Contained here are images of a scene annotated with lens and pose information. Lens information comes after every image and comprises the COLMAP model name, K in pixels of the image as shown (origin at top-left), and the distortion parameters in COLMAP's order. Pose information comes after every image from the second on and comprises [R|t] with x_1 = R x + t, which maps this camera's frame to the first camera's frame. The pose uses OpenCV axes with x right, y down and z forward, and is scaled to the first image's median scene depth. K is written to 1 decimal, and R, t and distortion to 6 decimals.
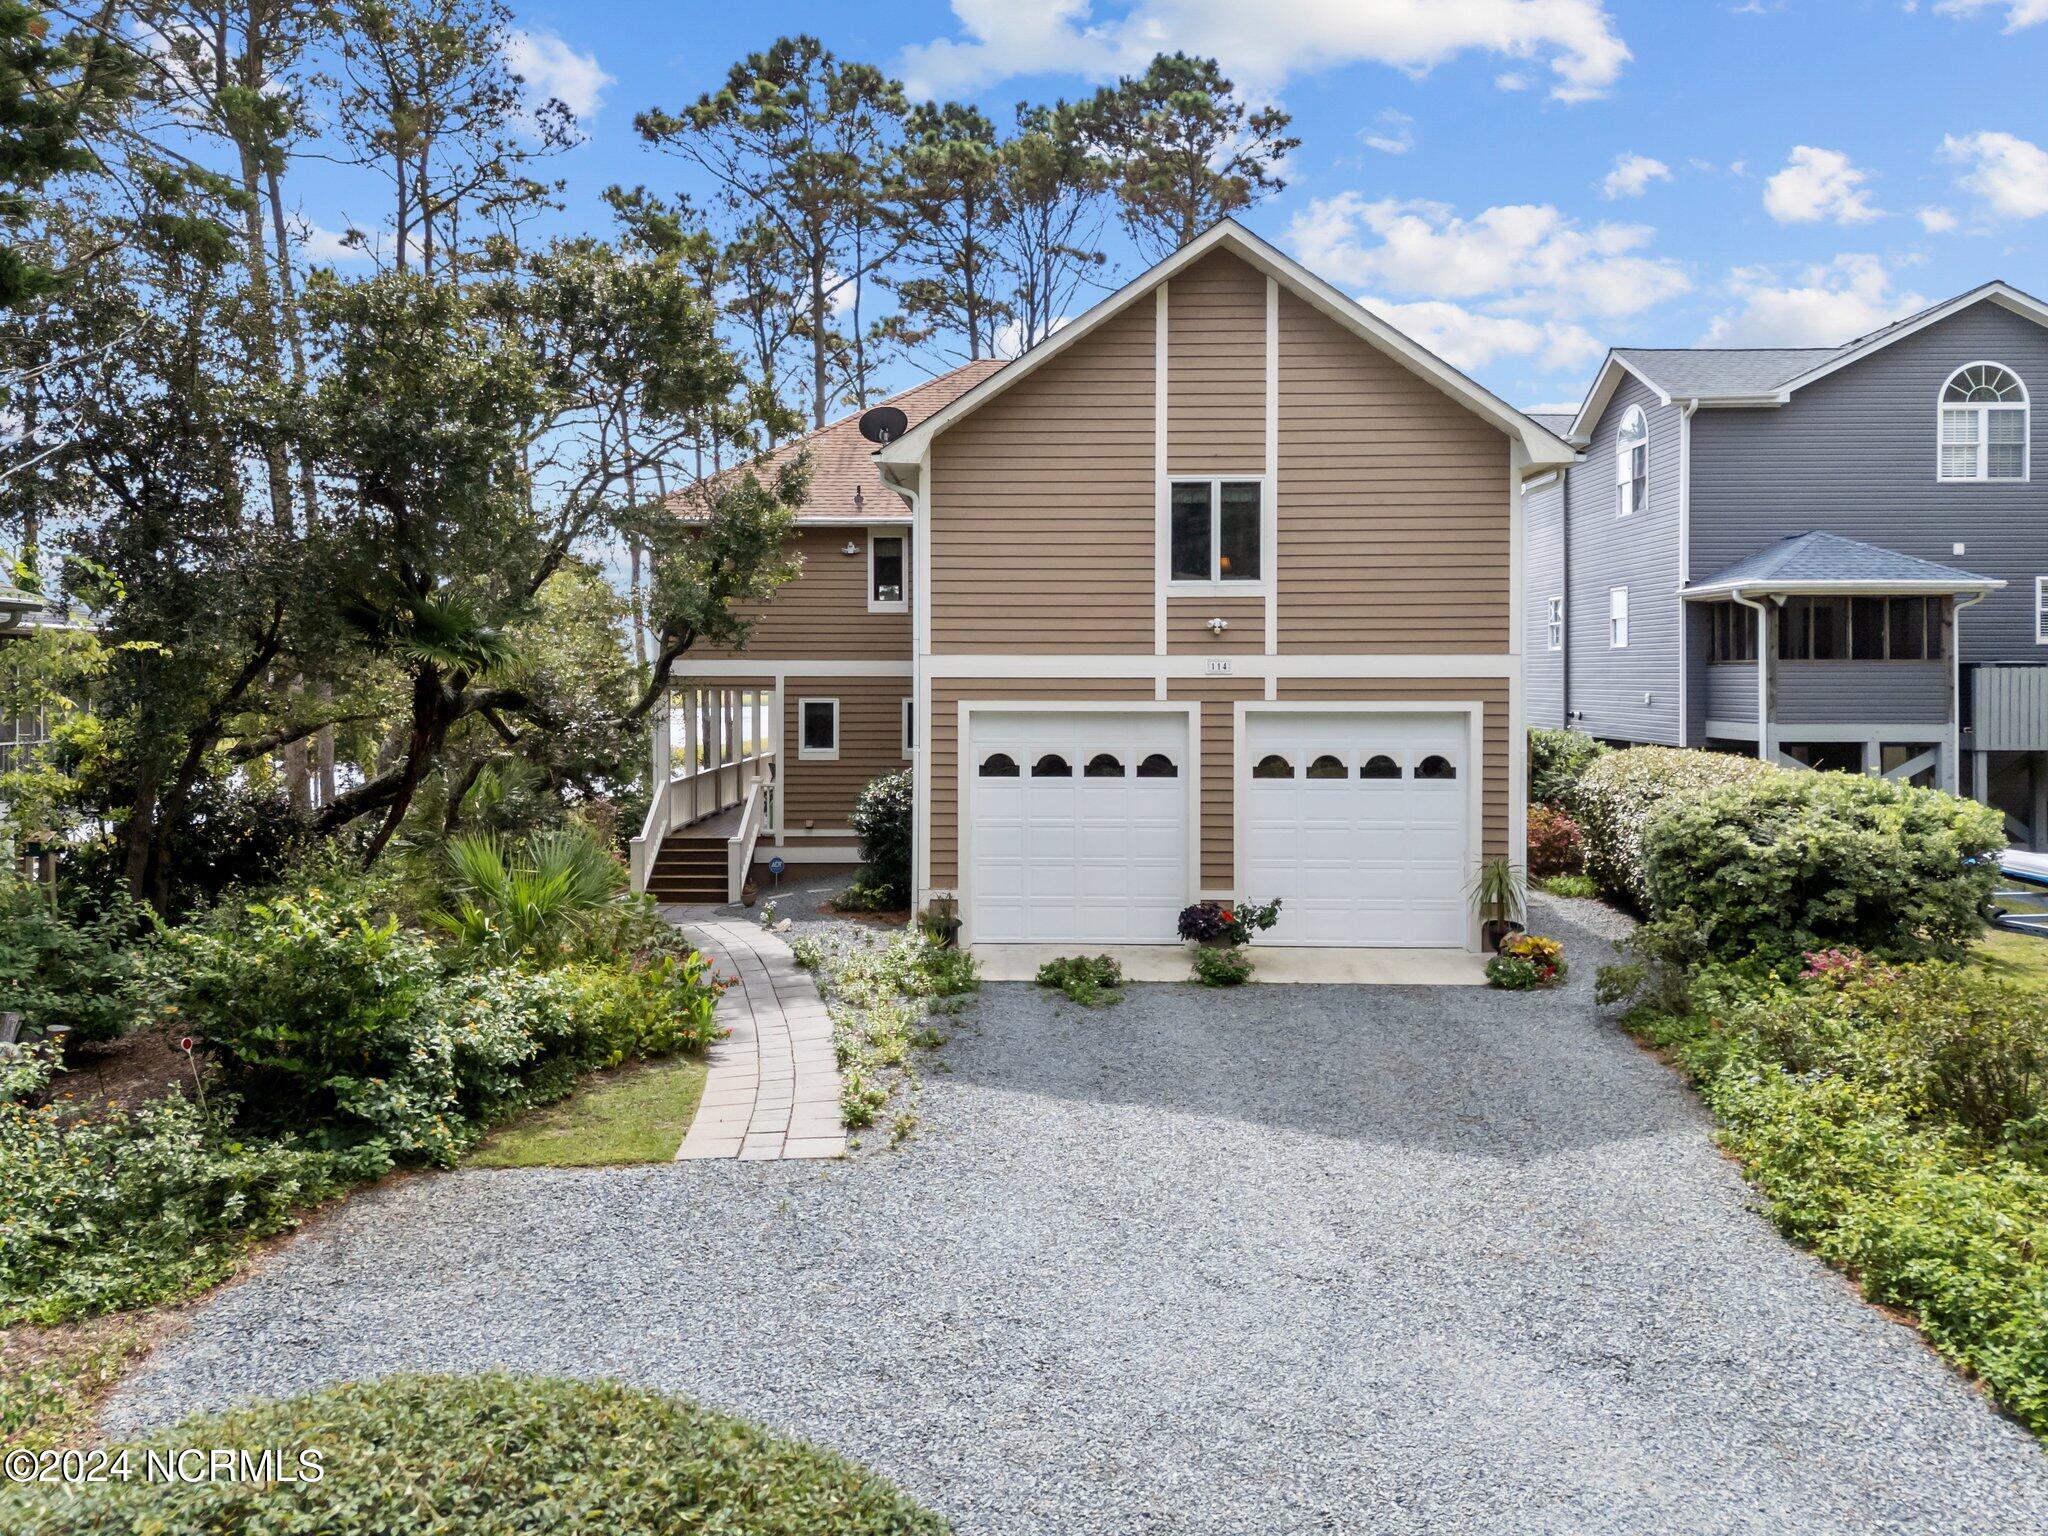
lens RADIAL K [[1443.5, 0, 1003.0], [0, 1443.5, 761.2], [0, 0, 1]] dist [0.028164, -0.012767]
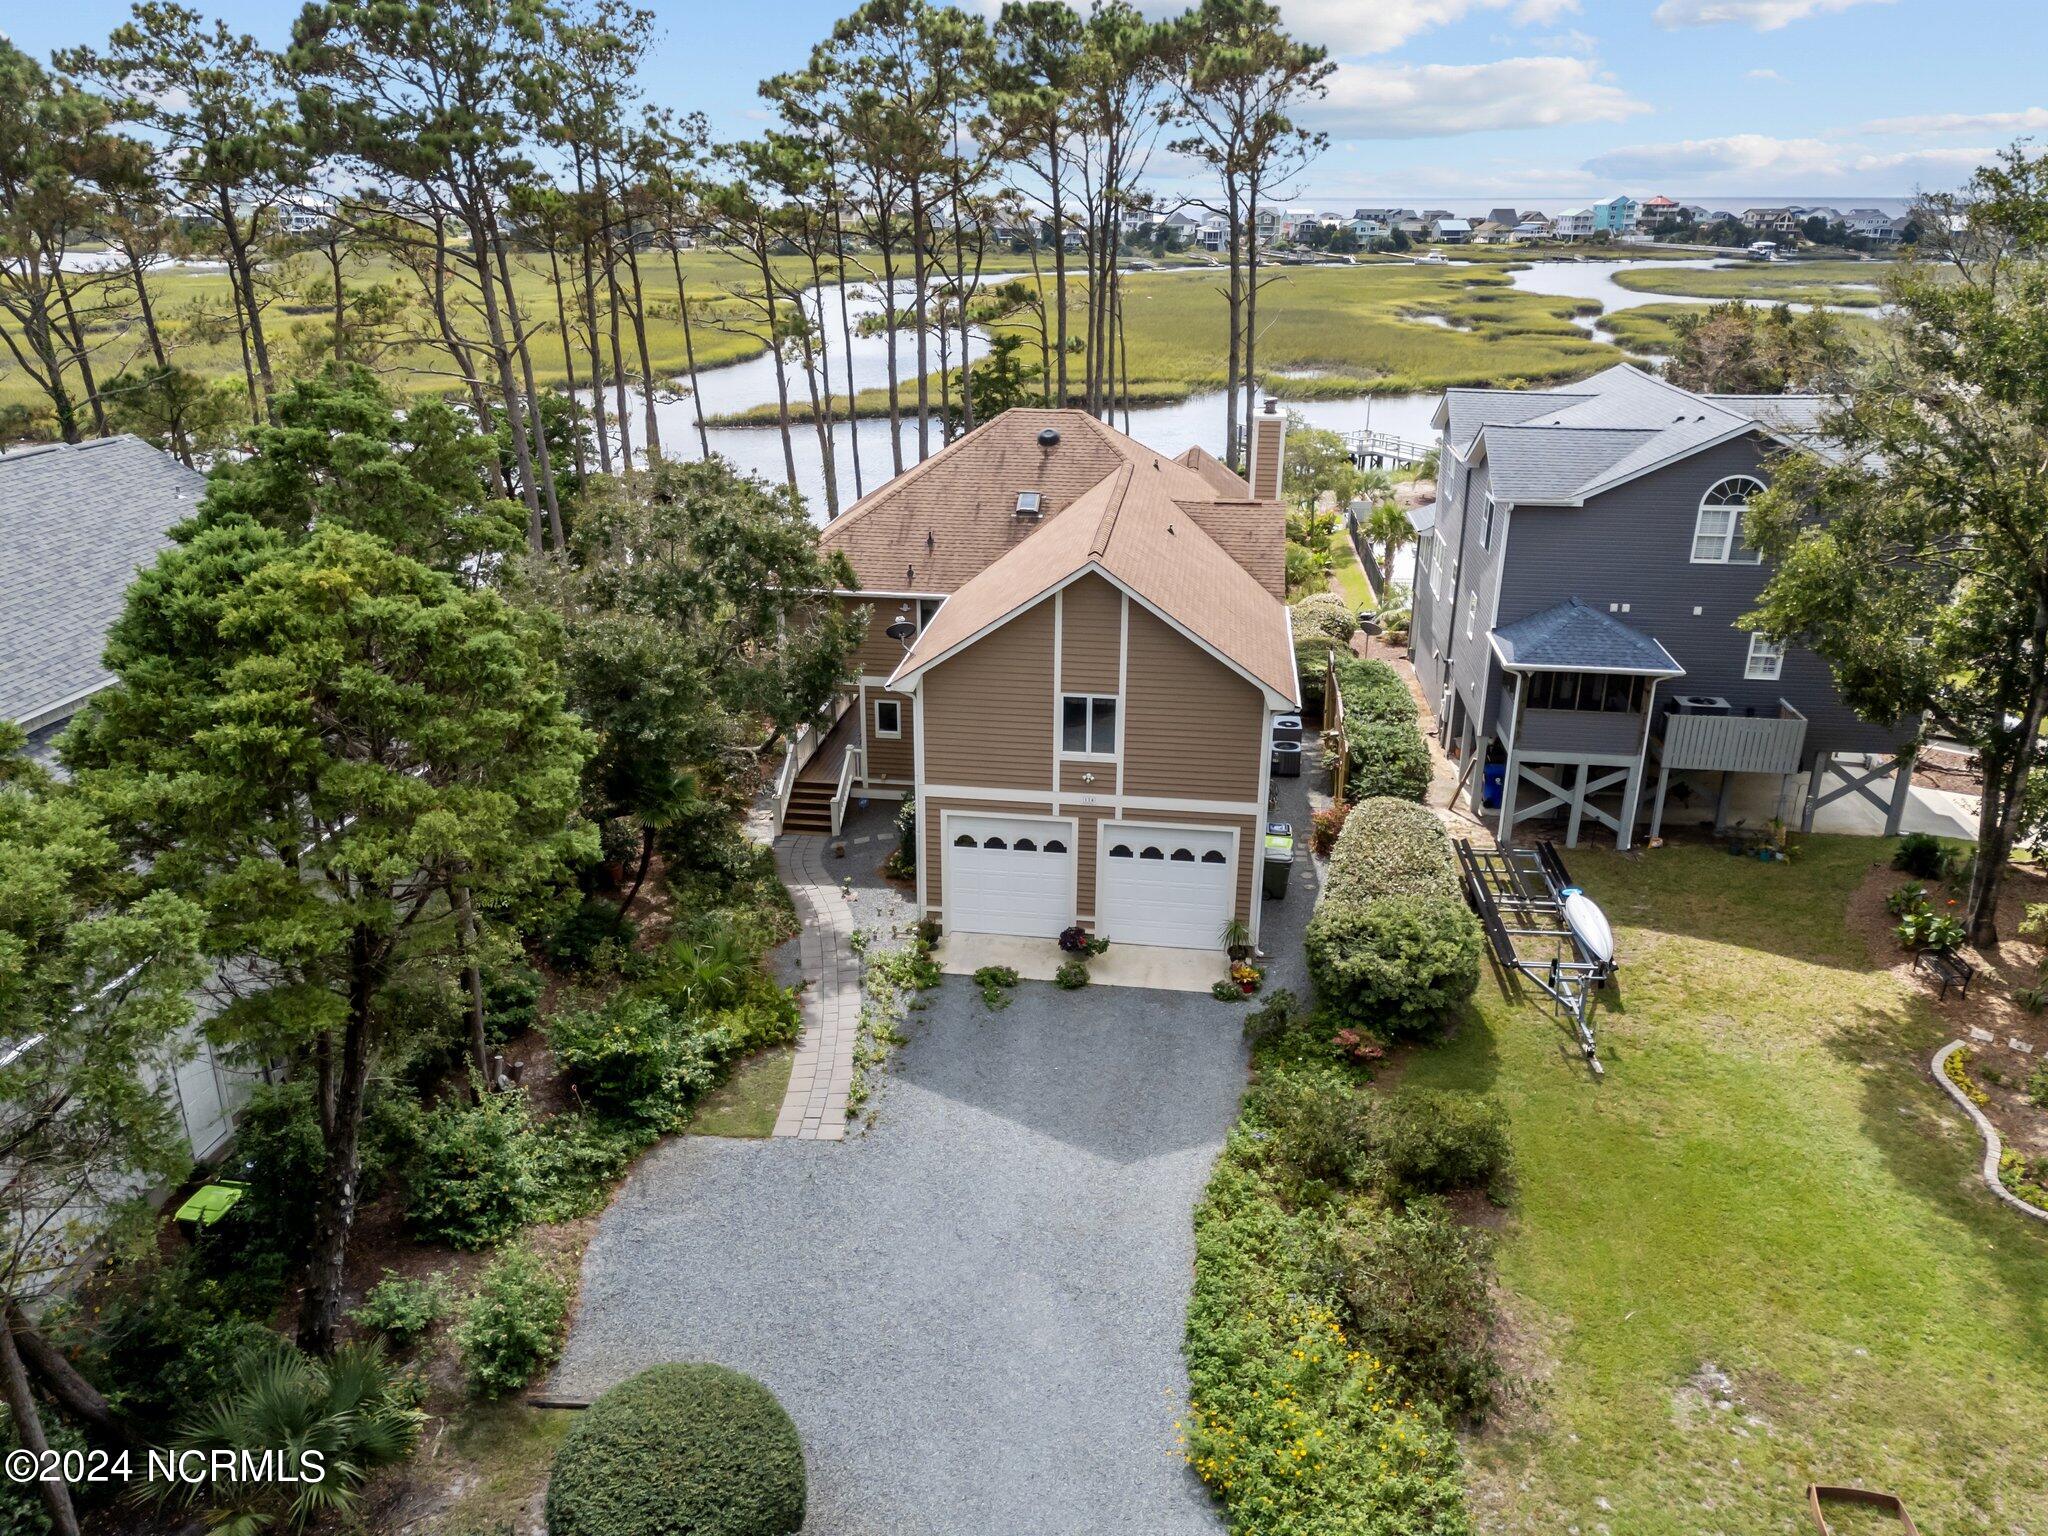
lens RADIAL K [[1443.5, 0, 1033.2], [0, 1443.5, 771.0], [0, 0, 1]] dist [0.028164, -0.012767]
pose [[0.992892, 0.048768, -0.108569, 0.268196], [-0.006945, 0.934384, 0.356201, -0.709356], [0.118816, -0.352915, 0.928081, -0.592395]]
